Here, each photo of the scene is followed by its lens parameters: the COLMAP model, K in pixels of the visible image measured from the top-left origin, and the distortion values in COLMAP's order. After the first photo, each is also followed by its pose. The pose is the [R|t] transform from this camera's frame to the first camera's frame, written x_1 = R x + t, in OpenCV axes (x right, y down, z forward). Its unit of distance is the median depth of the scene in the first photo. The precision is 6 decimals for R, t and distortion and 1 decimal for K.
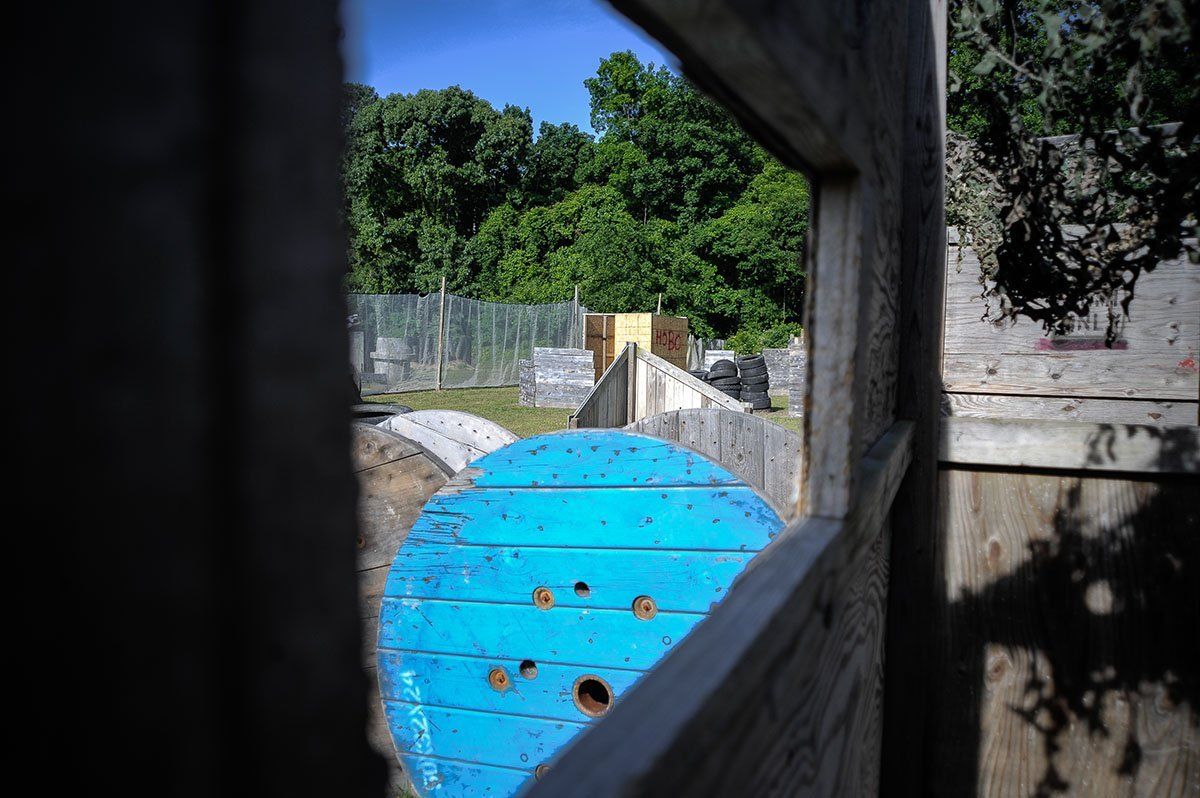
lens RADIAL K [[818.4, 0, 593.0], [0, 818.4, 407.4], [0, 0, 1]] dist [-0.135480, 0.118448]
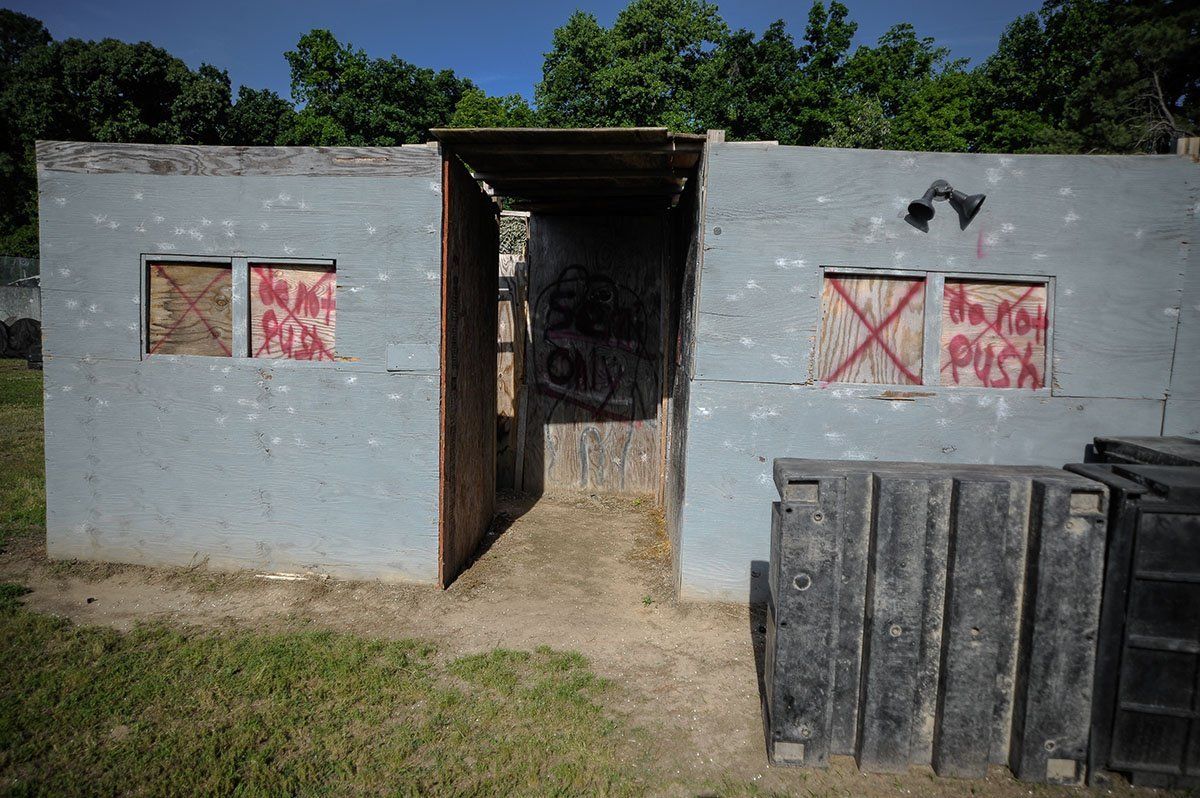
lens RADIAL K [[818.4, 0, 593.0], [0, 818.4, 407.4], [0, 0, 1]] dist [-0.135480, 0.118448]
pose [[0.939441, -0.020142, 0.342117, 0.005205], [0.004012, 0.998849, 0.047791, 0.007452], [-0.342686, -0.043524, 0.938441, -0.127615]]
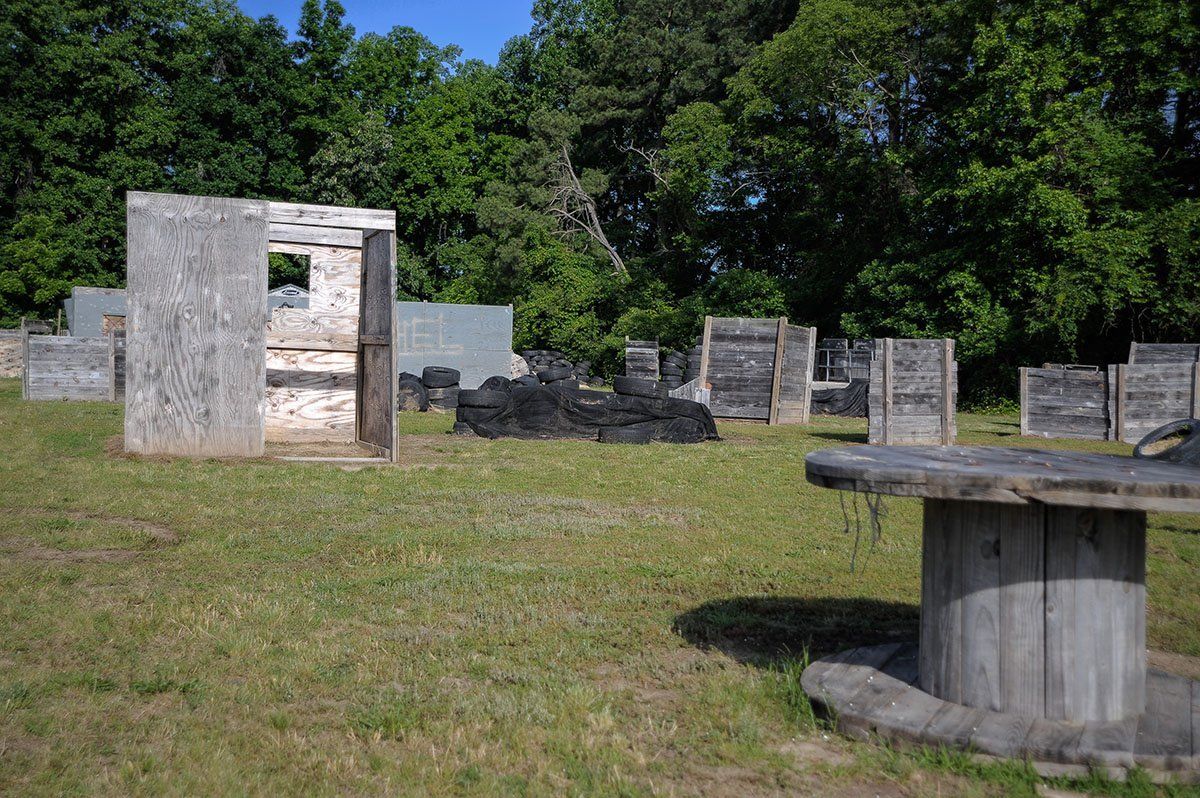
lens RADIAL K [[1384.9, 0, 576.1], [0, 1384.9, 399.5], [0, 0, 1]] dist [0.066423, 0.412223]
pose [[0.712956, -0.008930, 0.701152, -0.296999], [0.031549, 0.999315, -0.019353, 0.051104], [-0.700498, 0.035919, 0.712749, -0.613682]]
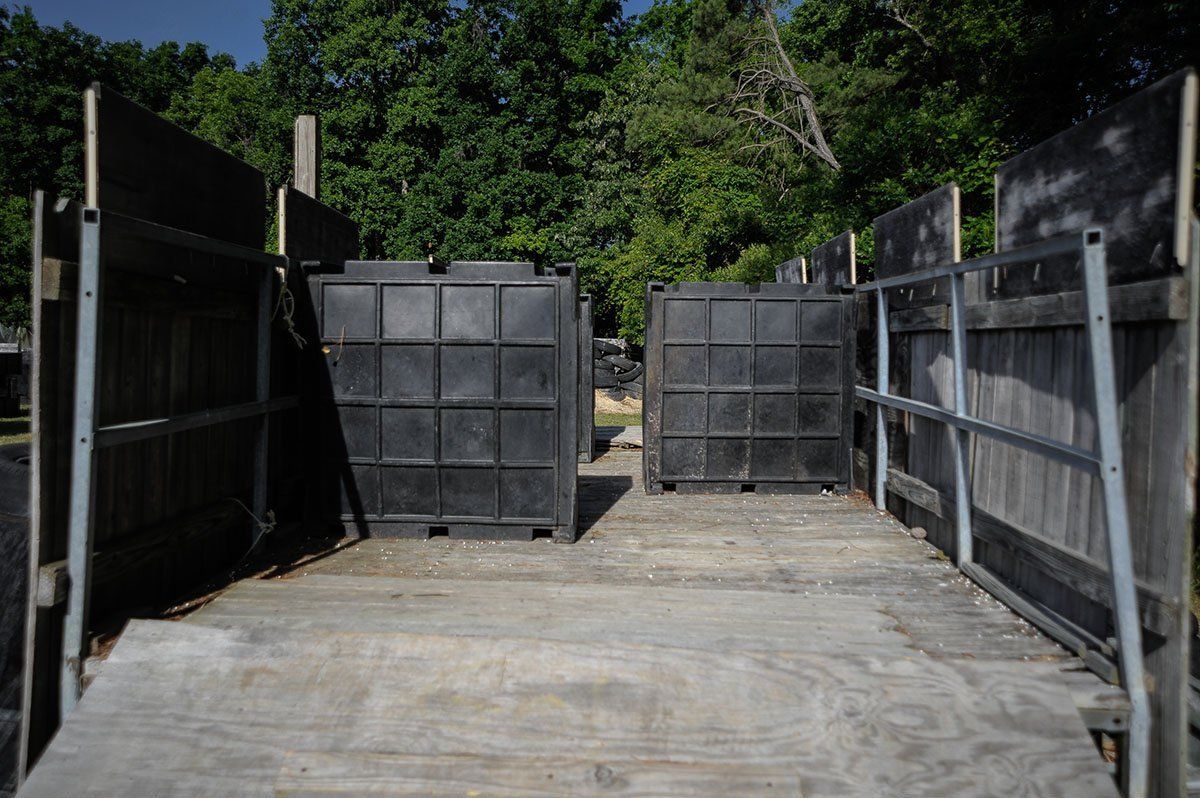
lens RADIAL K [[1017.2, 0, 591.7], [0, 1017.2, 402.6], [0, 0, 1]] dist [-0.036842, 0.164042]
pose [[0.947815, -0.028831, 0.317514, 0.285613], [0.032342, 0.999460, -0.005791, 0.017791], [-0.317176, 0.015758, 0.948236, -0.230178]]
